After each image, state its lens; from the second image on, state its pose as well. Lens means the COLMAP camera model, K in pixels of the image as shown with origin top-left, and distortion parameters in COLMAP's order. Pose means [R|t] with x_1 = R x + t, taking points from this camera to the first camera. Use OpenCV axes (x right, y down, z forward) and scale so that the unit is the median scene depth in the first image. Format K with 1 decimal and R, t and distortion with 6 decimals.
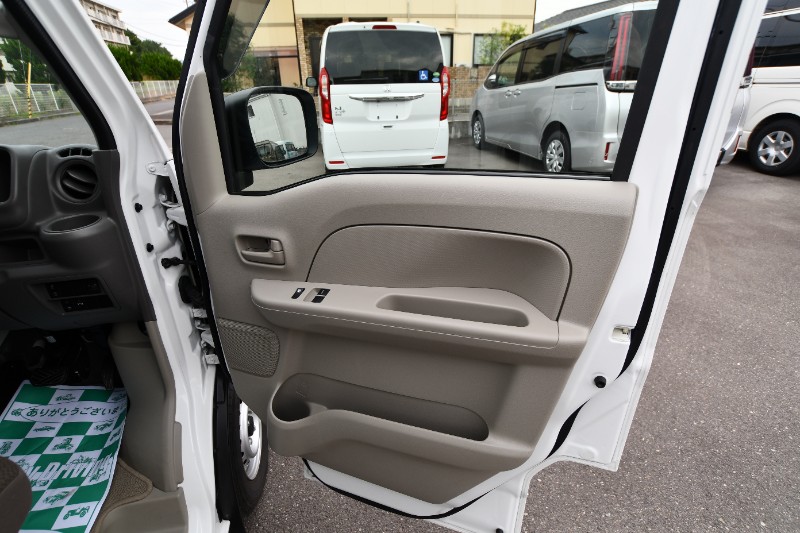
lens RADIAL K [[410.0, 0, 400.0], [0, 410.0, 266.5], [0, 0, 1]] dist [-0.001651, -0.000170]
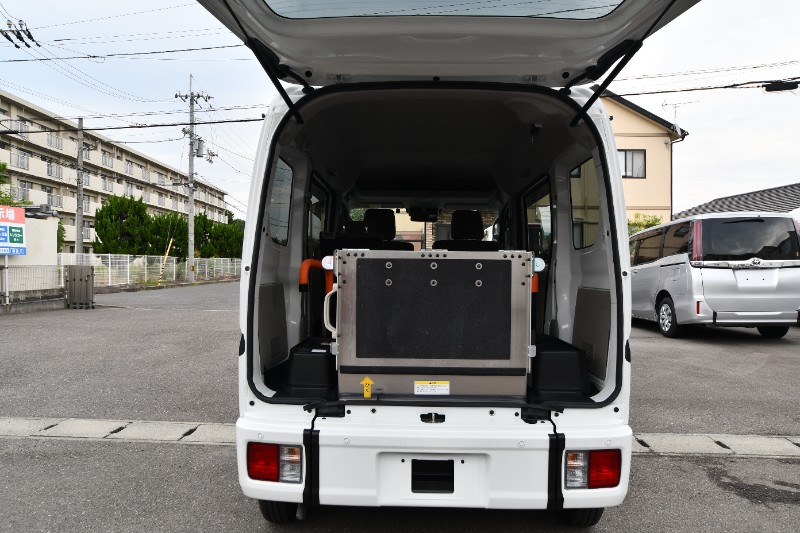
lens RADIAL K [[552.4, 0, 400.0], [0, 552.4, 266.5], [0, 0, 1]] dist [0.000316, 0.000031]
pose [[0.977990, 0.018880, -0.207796, -0.066085], [-0.104041, 0.907383, -0.407224, 0.357324], [0.180862, 0.419881, 0.889376, -0.697791]]
